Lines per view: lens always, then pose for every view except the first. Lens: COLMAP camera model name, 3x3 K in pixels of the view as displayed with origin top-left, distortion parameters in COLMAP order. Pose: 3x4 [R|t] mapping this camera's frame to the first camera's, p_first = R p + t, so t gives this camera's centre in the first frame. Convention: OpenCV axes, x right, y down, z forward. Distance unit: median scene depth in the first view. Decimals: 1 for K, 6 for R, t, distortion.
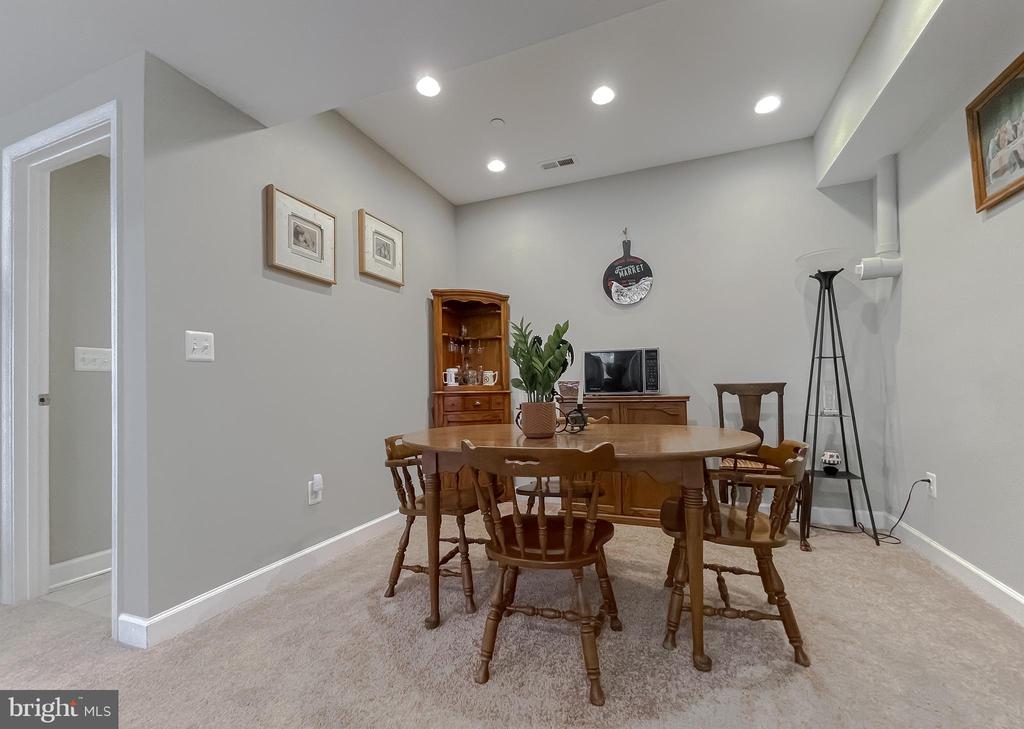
lens RADIAL K [[433.9, 0, 520.2], [0, 433.9, 384.6], [0, 0, 1]] dist [0.000309, 0.000568]
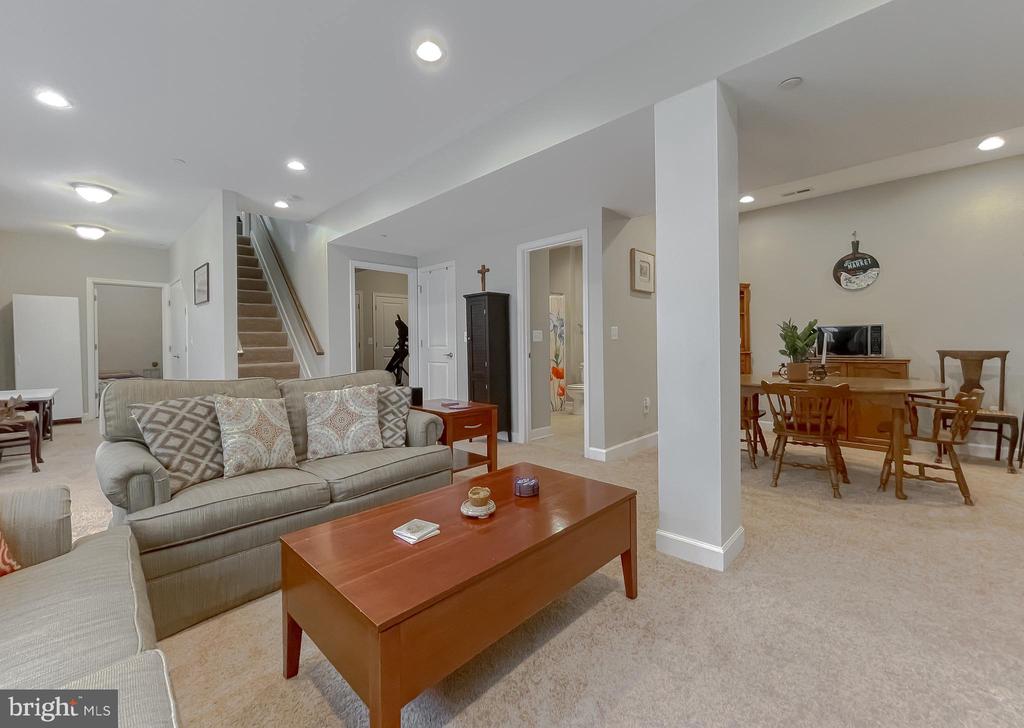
lens RADIAL K [[433.9, 0, 503.9], [0, 433.9, 349.0], [0, 0, 1]] dist [0.000309, 0.000568]
pose [[0.911530, 0.013963, -0.410997, -0.211093], [-0.000934, 0.999491, 0.031885, -0.047582], [0.411233, -0.028681, 0.911079, -0.754955]]
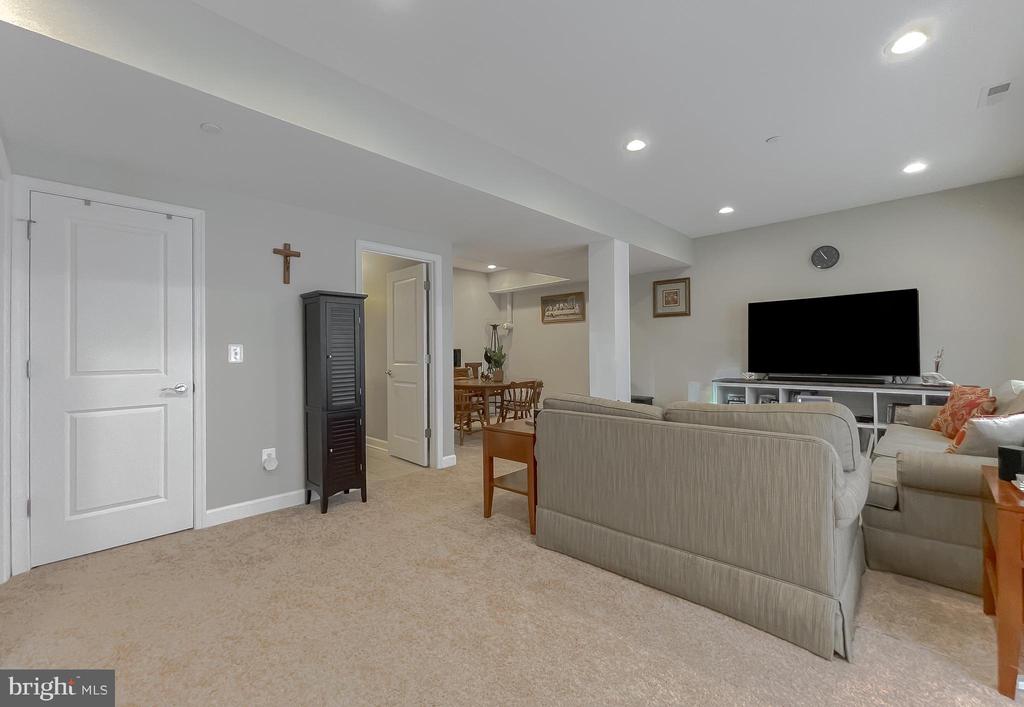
lens RADIAL K [[438.8, 0, 504.7], [0, 438.8, 349.5], [0, 0, 1]] dist [-0.003265, -0.001151]
pose [[0.378029, 0.019617, 0.925586, -1.849131], [-0.008790, 0.999806, -0.017600, -0.035967], [-0.925752, -0.001483, 0.378128, -0.161539]]
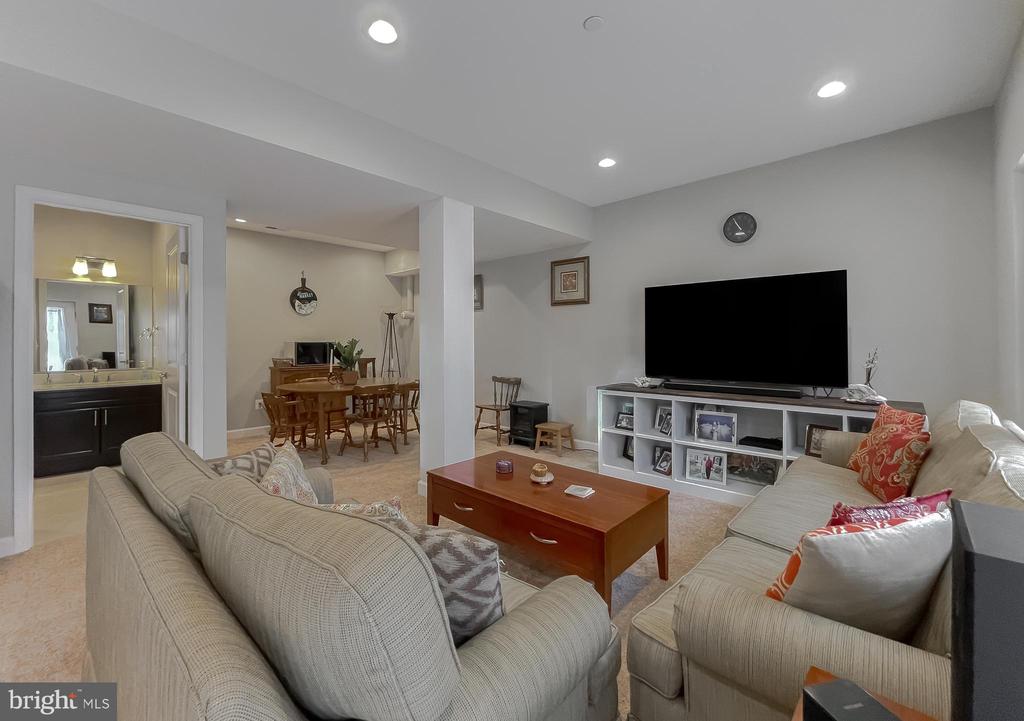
lens RADIAL K [[436.4, 0, 517.7], [0, 436.4, 344.9], [0, 0, 1]] dist [-0.003035, 0.001777]
pose [[0.355844, 0.007968, 0.934511, -1.257420], [-0.014743, 0.999887, -0.002911, -0.075201], [-0.934429, -0.012742, 0.355921, -0.518039]]
